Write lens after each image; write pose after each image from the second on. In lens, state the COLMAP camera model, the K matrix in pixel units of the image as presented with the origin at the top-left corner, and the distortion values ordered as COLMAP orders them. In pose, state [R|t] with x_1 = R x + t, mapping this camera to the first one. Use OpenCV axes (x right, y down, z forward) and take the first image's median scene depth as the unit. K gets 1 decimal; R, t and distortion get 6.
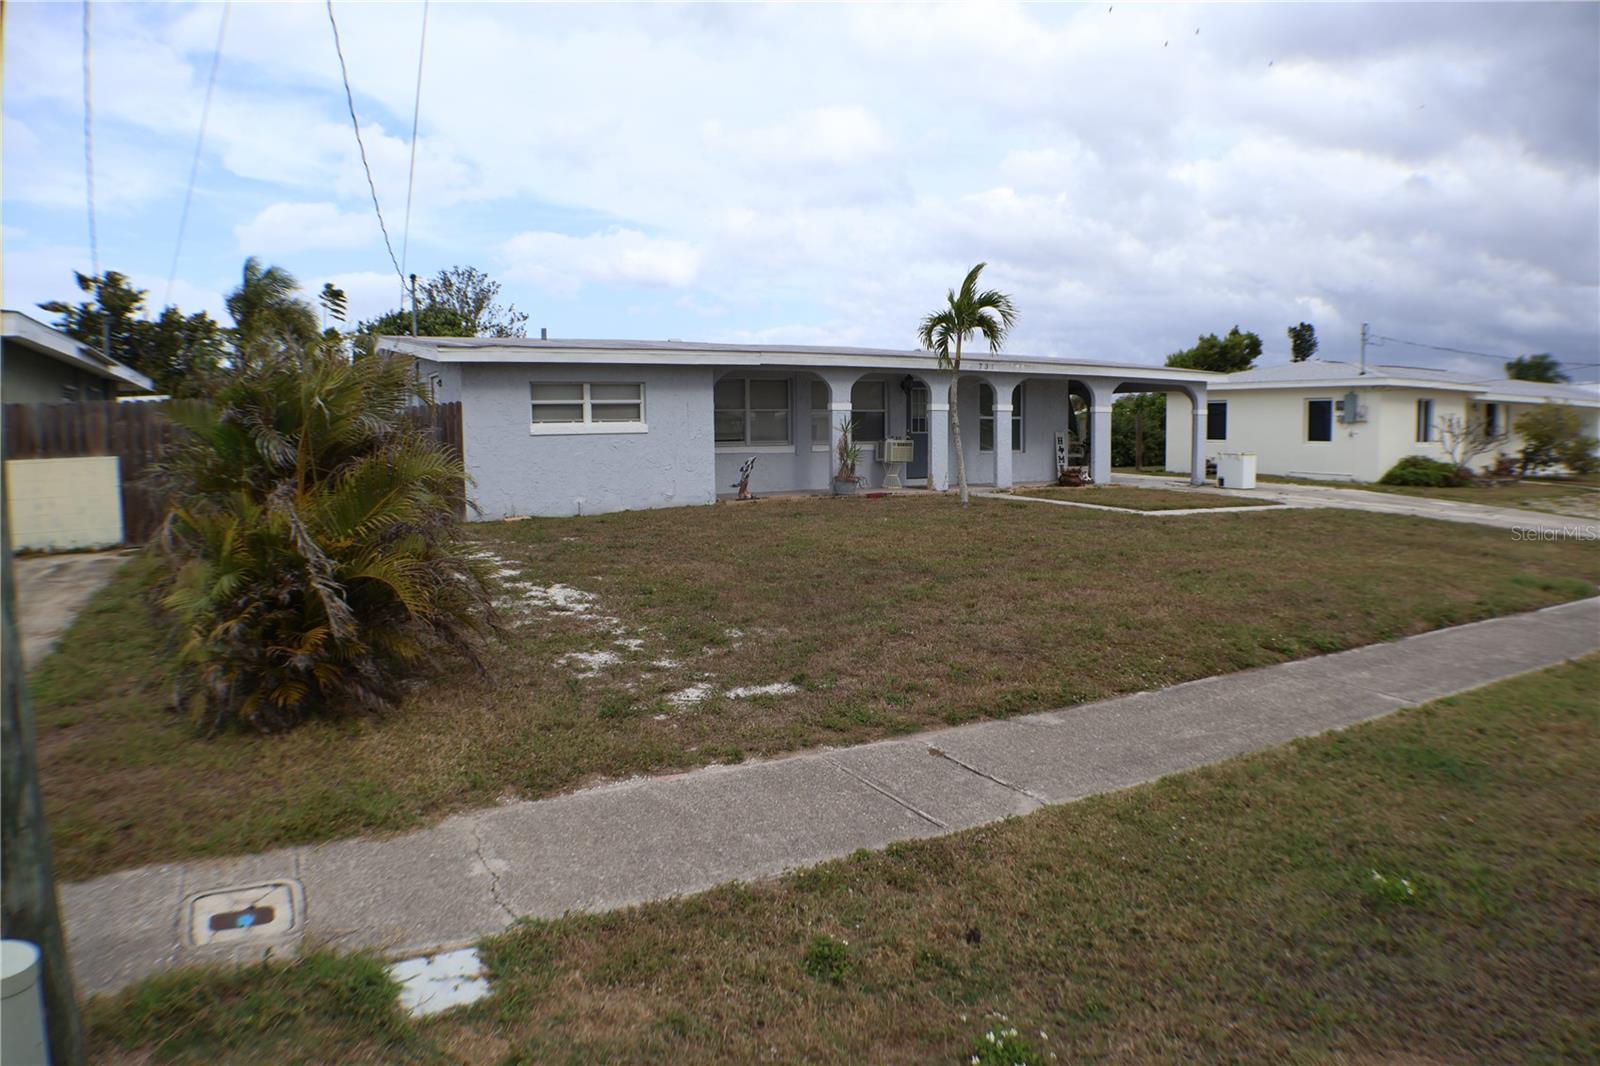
lens RADIAL K [[1054.1, 0, 802.8], [0, 1054.1, 546.2], [0, 0, 1]] dist [-0.157251, 0.043834]
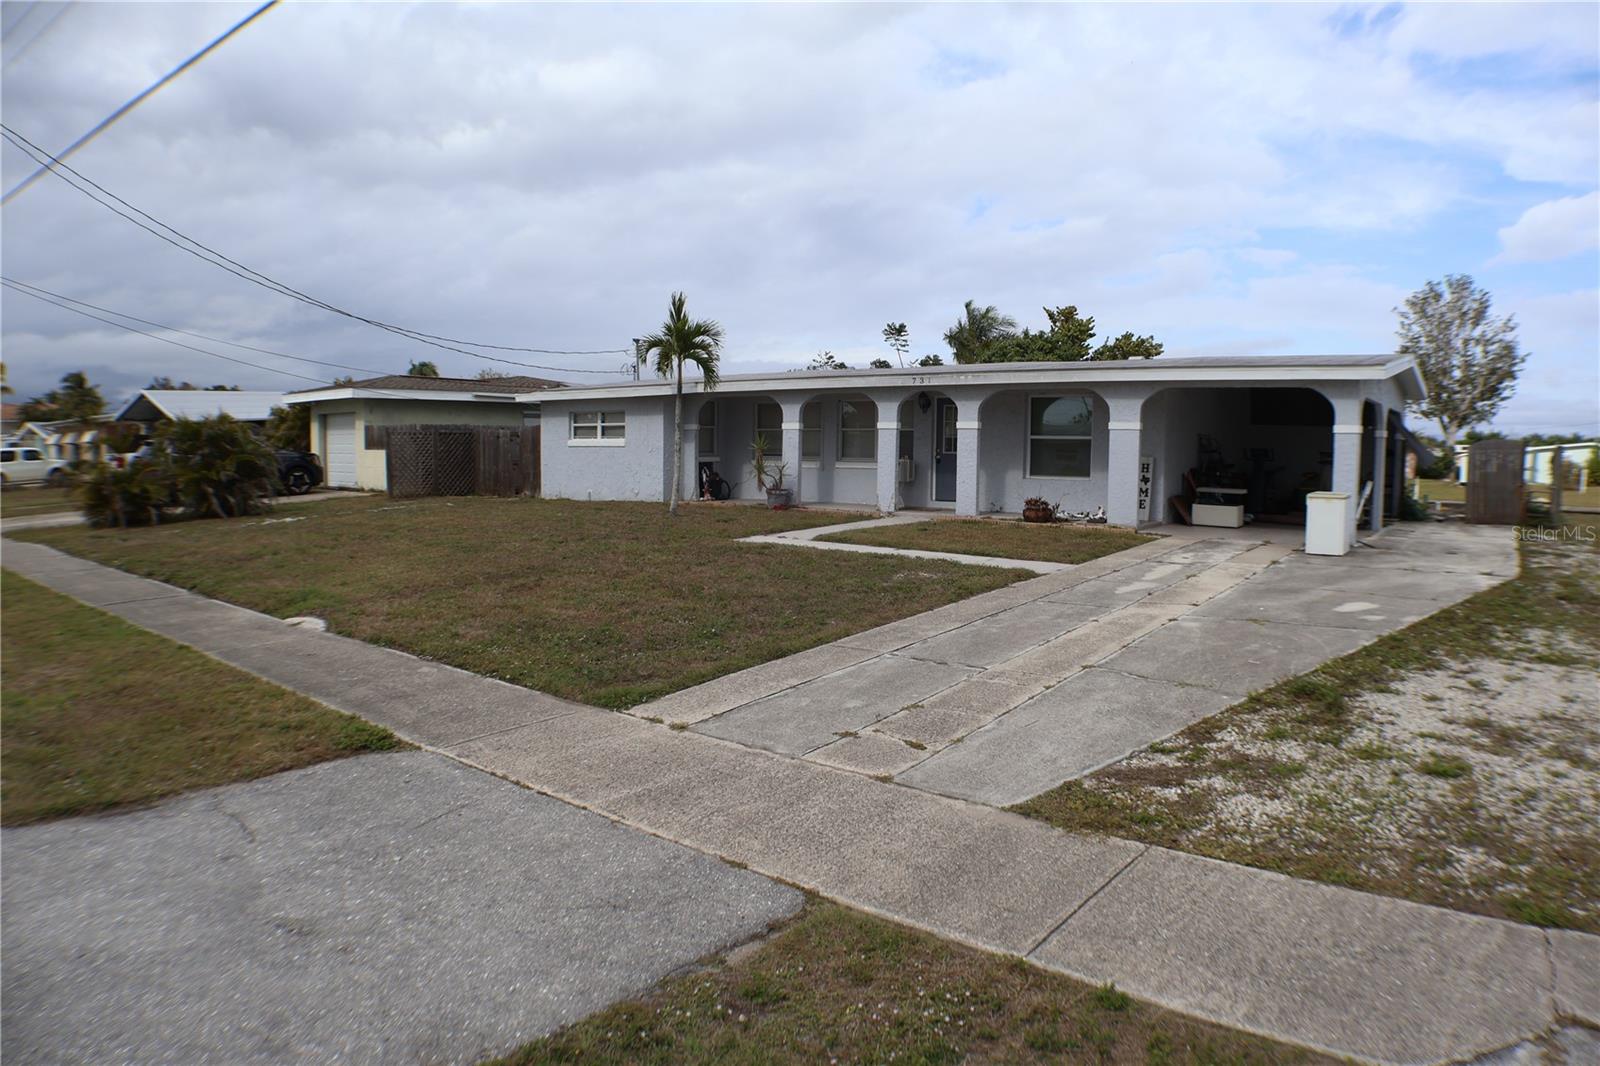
lens RADIAL K [[1054.1, 0, 802.8], [0, 1054.1, 546.2], [0, 0, 1]] dist [-0.157251, 0.043834]
pose [[0.321500, 0.102018, -0.941398, 1.249409], [-0.119775, 0.990575, 0.066443, -0.097571], [0.939304, 0.091395, 0.330689, 0.770262]]
